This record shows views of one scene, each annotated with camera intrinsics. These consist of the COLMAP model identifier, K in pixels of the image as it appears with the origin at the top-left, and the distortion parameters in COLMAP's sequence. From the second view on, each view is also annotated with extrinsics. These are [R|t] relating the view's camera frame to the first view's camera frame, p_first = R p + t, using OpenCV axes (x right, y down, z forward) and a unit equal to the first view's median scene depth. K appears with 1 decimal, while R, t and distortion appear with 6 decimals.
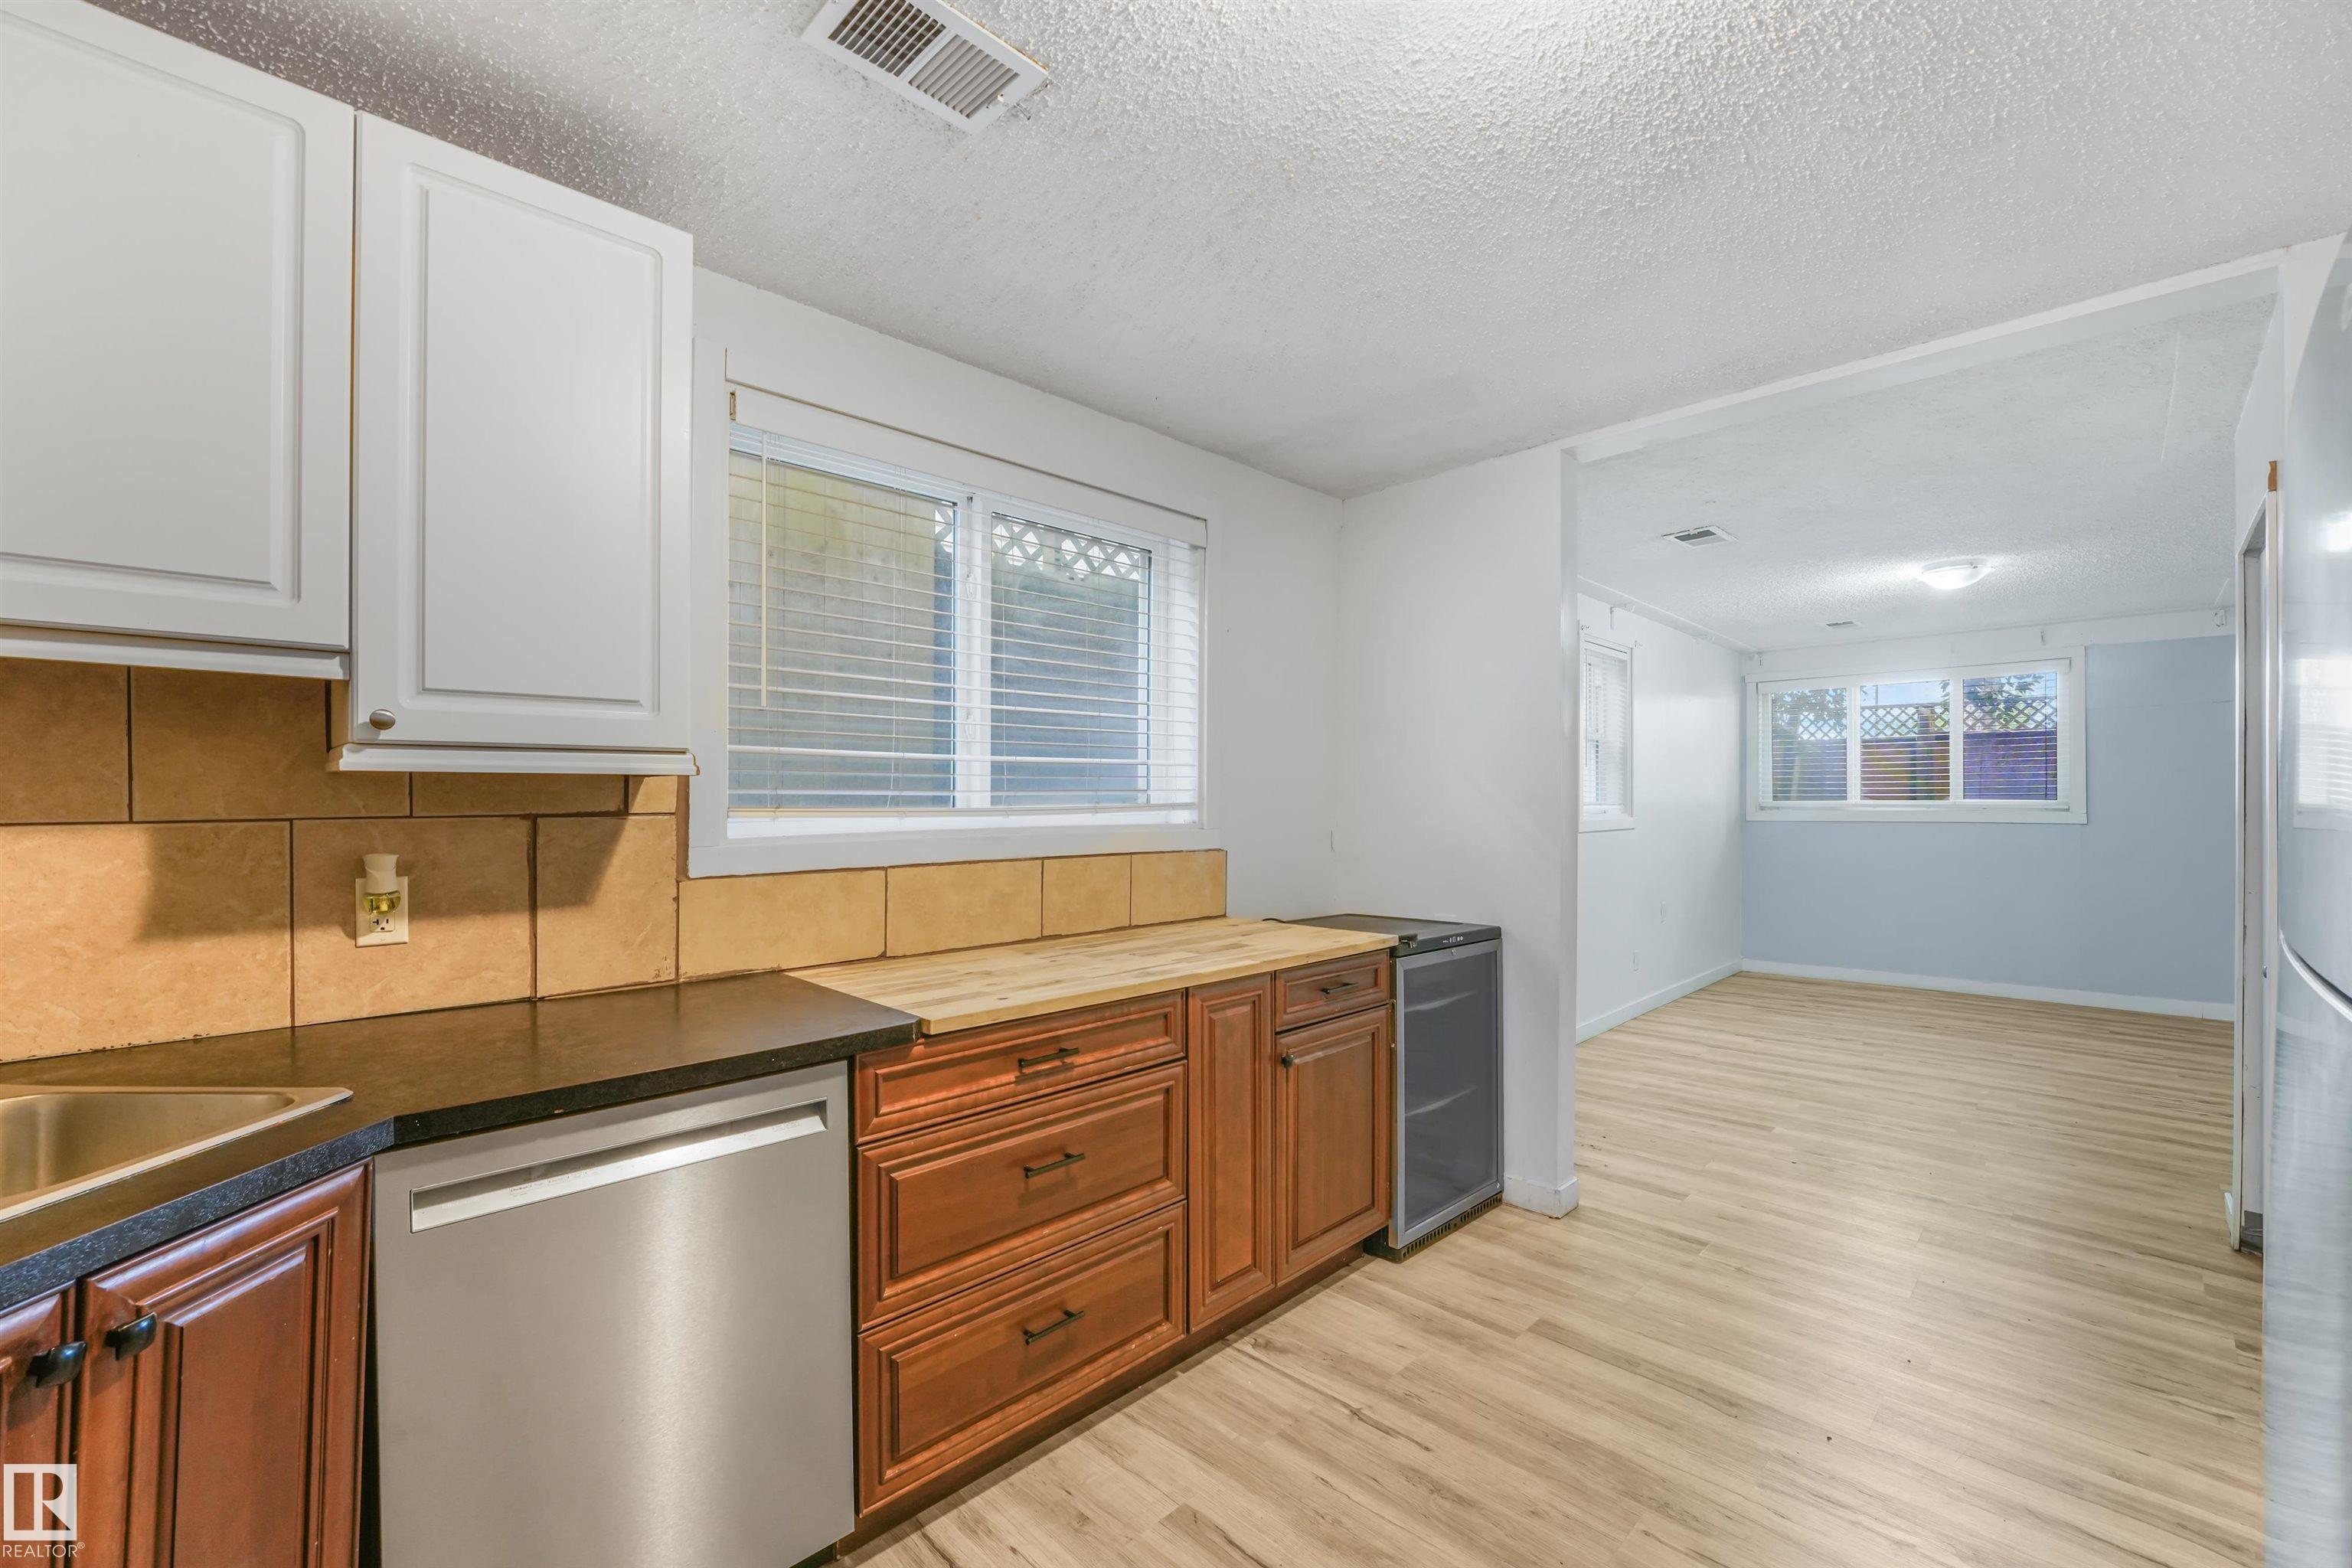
lens RADIAL K [[969.7, 0, 1182.2], [0, 969.7, 808.2], [0, 0, 1]] dist [-0.009149, 0.000631]
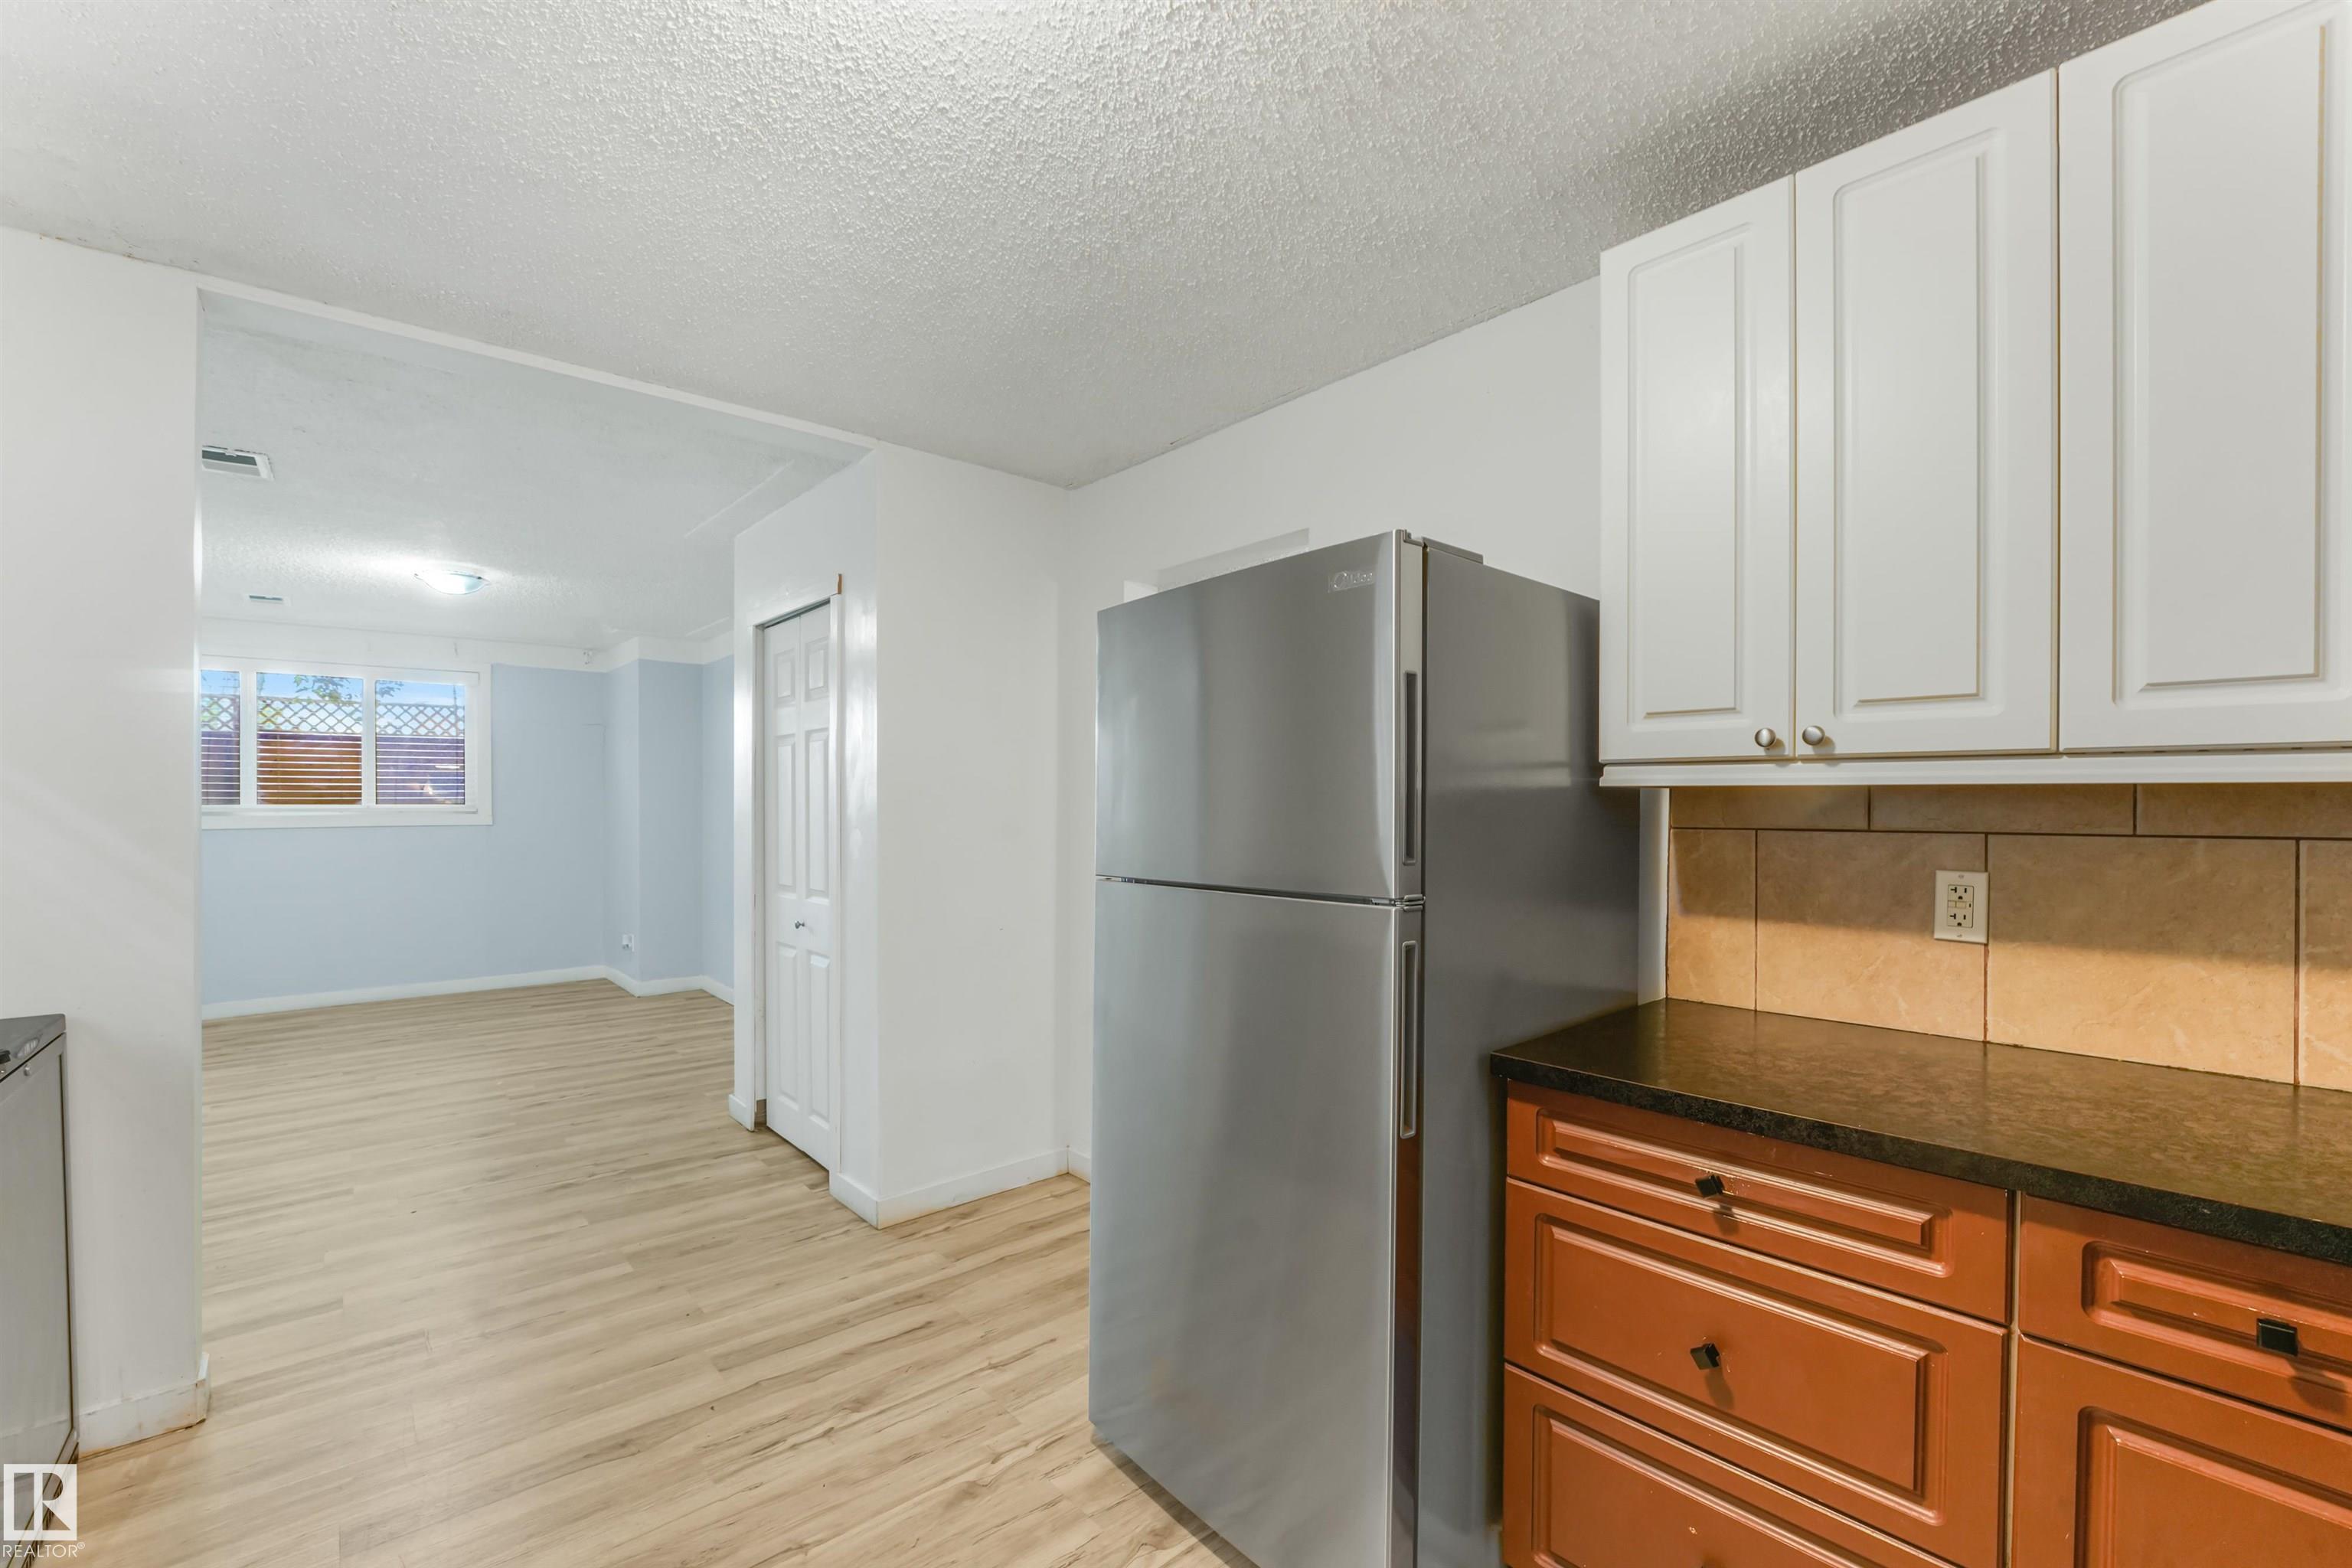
lens RADIAL K [[969.7, 0, 1182.2], [0, 969.7, 808.2], [0, 0, 1]] dist [-0.009149, 0.000631]
pose [[0.086594, -0.004455, 0.996234, -0.188047], [0.008310, 0.999958, 0.003749, -0.001569], [-0.996209, 0.007954, 0.086628, 0.218853]]
